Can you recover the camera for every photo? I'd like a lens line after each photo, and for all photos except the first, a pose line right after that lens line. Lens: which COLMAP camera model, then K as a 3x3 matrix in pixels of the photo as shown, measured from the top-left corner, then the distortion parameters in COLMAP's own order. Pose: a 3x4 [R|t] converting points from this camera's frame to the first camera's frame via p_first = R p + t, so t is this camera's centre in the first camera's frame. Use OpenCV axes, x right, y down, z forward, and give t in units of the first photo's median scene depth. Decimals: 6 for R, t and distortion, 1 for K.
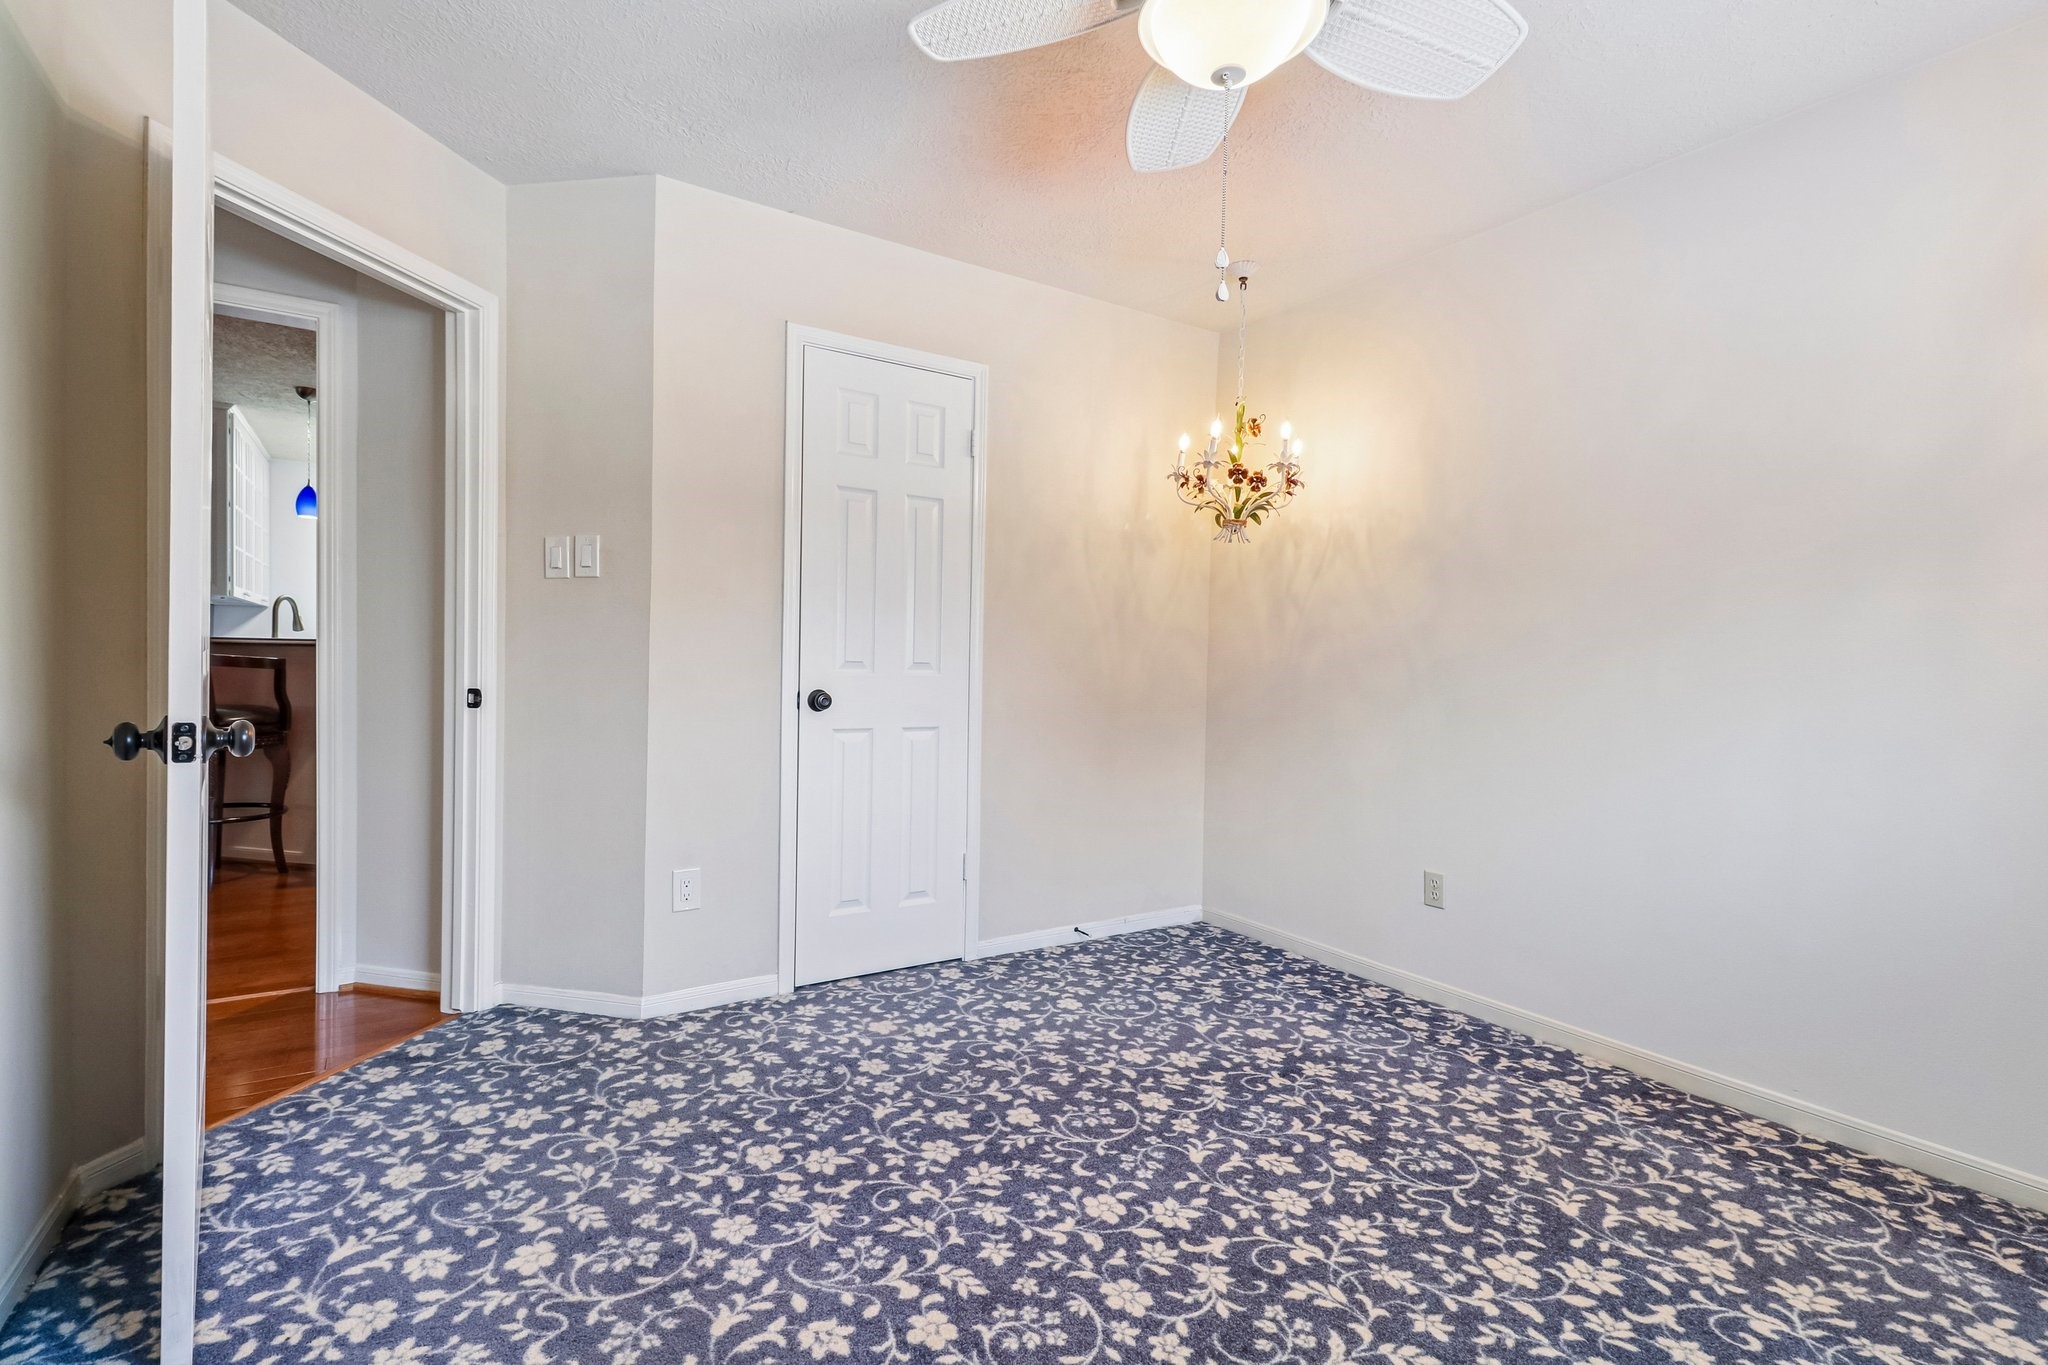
lens RADIAL K [[950.7, 0, 1024.0], [0, 950.7, 682.5], [0, 0, 1]] dist [0.004025, -0.011157]
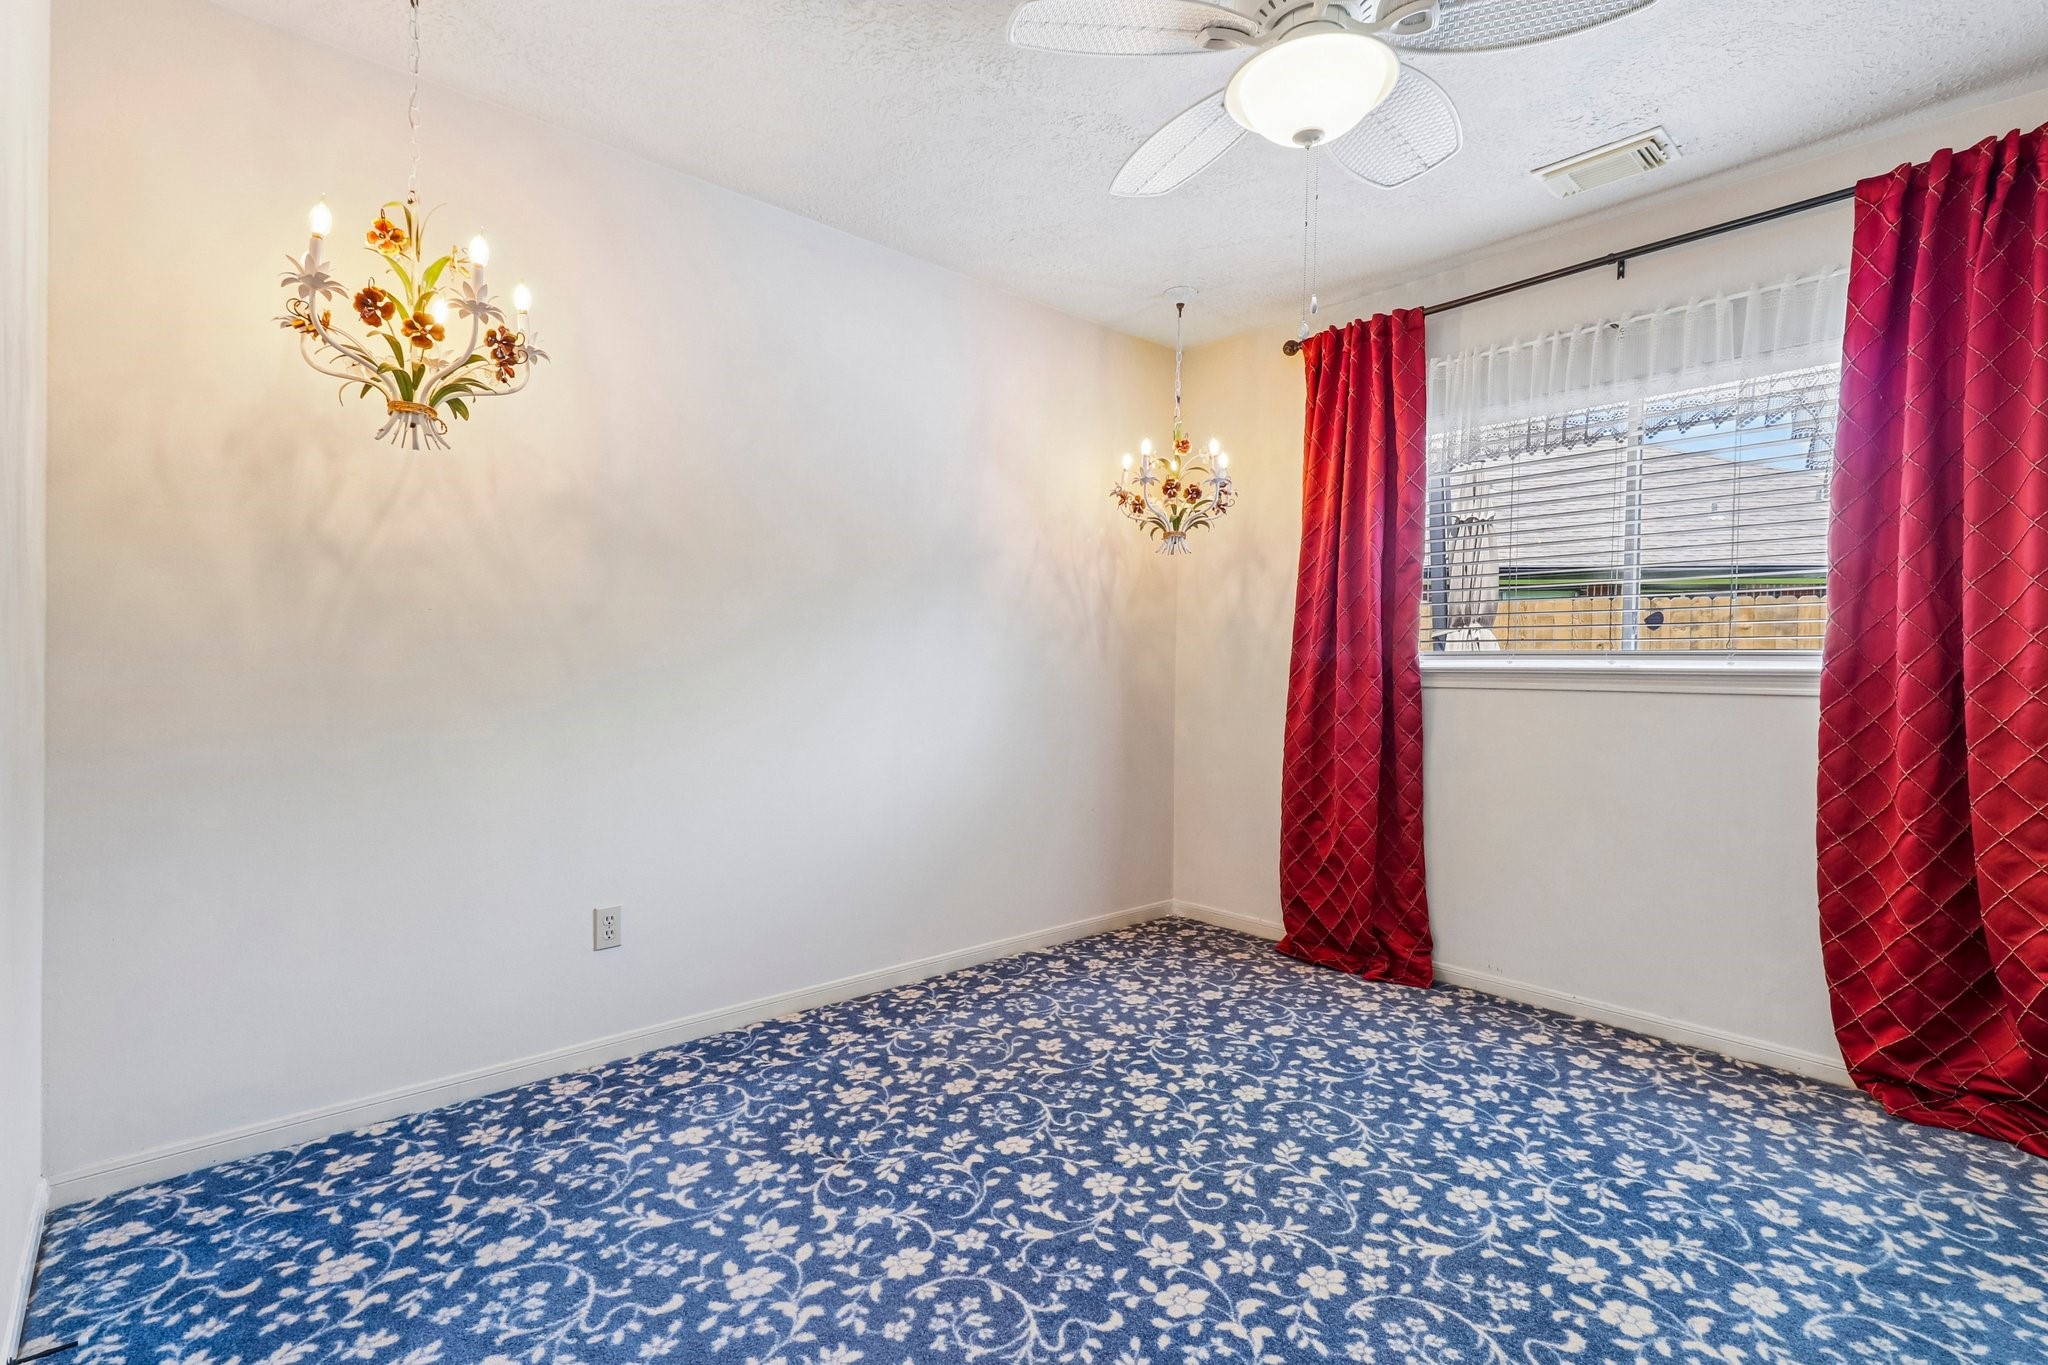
lens RADIAL K [[928.0, 0, 1016.2], [0, 928.0, 537.3], [0, 0, 1]] dist [0.023023, -0.010177]
pose [[-0.142380, 0.109063, 0.983785, -0.594011], [0.013733, 0.994033, -0.108212, -0.038775], [-0.989717, -0.001897, -0.143028, 0.924874]]
